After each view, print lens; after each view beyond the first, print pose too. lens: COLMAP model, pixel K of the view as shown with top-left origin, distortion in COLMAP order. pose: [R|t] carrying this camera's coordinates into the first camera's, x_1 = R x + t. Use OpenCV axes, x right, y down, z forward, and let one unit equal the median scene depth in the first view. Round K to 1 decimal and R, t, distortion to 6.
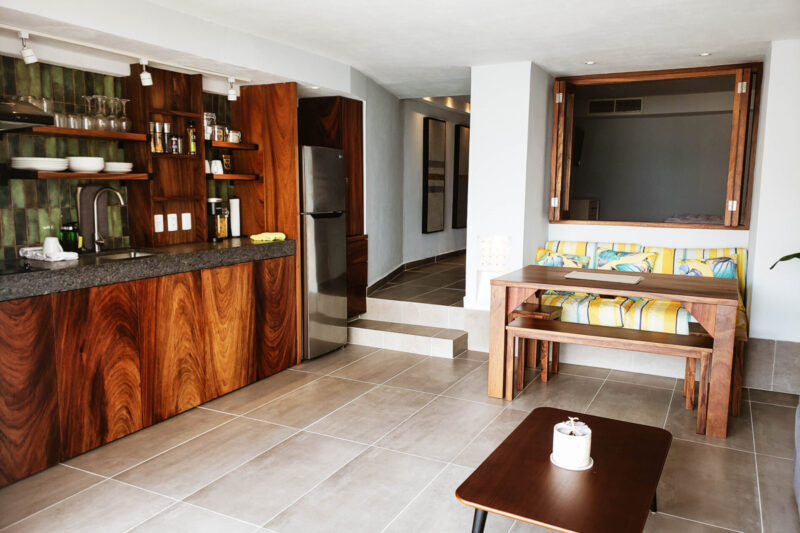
lens RADIAL K [[623.4, 0, 395.6], [0, 623.4, 267.5], [0, 0, 1]] dist [0.006708, -0.000508]
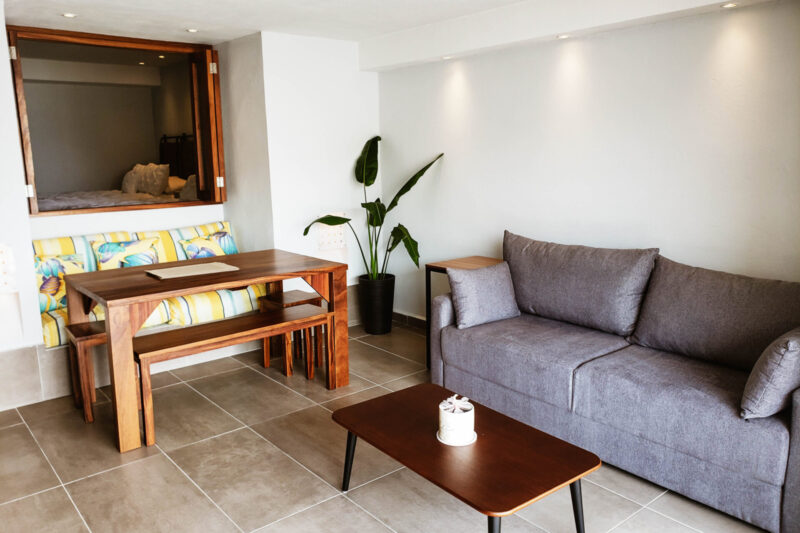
lens RADIAL K [[623.4, 0, 395.6], [0, 623.4, 267.5], [0, 0, 1]] dist [0.006708, -0.000508]
pose [[0.383304, -0.187576, 0.904374, -0.324841], [0.134194, 0.980081, 0.146403, -0.073429], [-0.913822, 0.065245, 0.400841, 0.322367]]
